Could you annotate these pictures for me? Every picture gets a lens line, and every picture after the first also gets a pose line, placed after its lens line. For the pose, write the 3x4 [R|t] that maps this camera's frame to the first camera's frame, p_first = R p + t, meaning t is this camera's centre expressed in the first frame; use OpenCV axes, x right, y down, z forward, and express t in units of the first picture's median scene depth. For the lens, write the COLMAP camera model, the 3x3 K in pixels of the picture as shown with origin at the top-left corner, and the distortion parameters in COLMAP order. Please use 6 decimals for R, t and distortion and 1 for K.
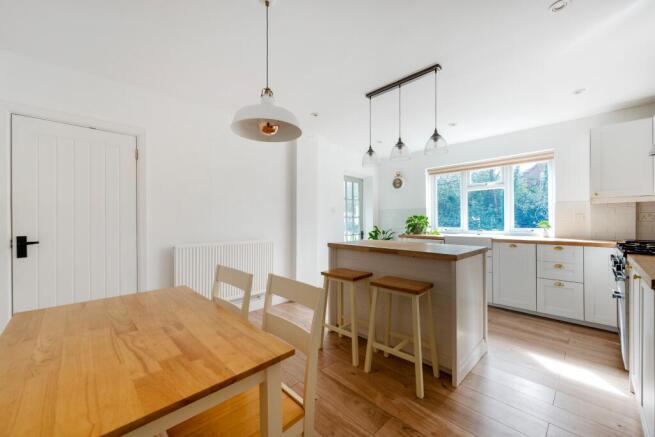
lens RADIAL K [[257.7, 0, 329.4], [0, 257.7, 219.4], [0, 0, 1]] dist [0.002735, 0.000313]
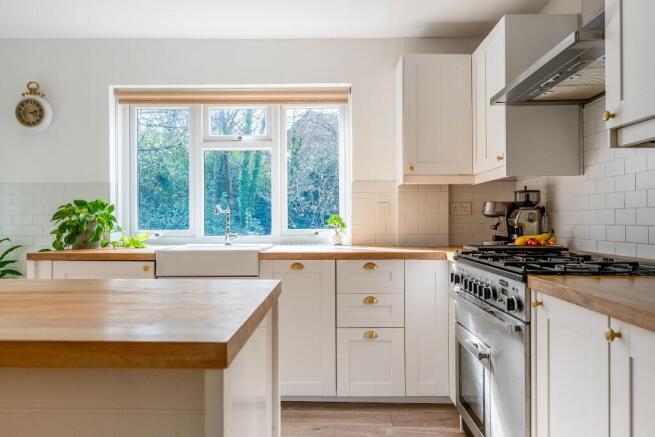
lens RADIAL K [[457.2, 0, 327.7], [0, 457.2, 218.6], [0, 0, 1]] dist [-0.006168, -0.003312]
pose [[0.701155, 0.004561, 0.712994, 0.119803], [-0.004022, 0.999989, -0.002442, 0.013296], [-0.712997, -0.001156, 0.701166, 0.292188]]
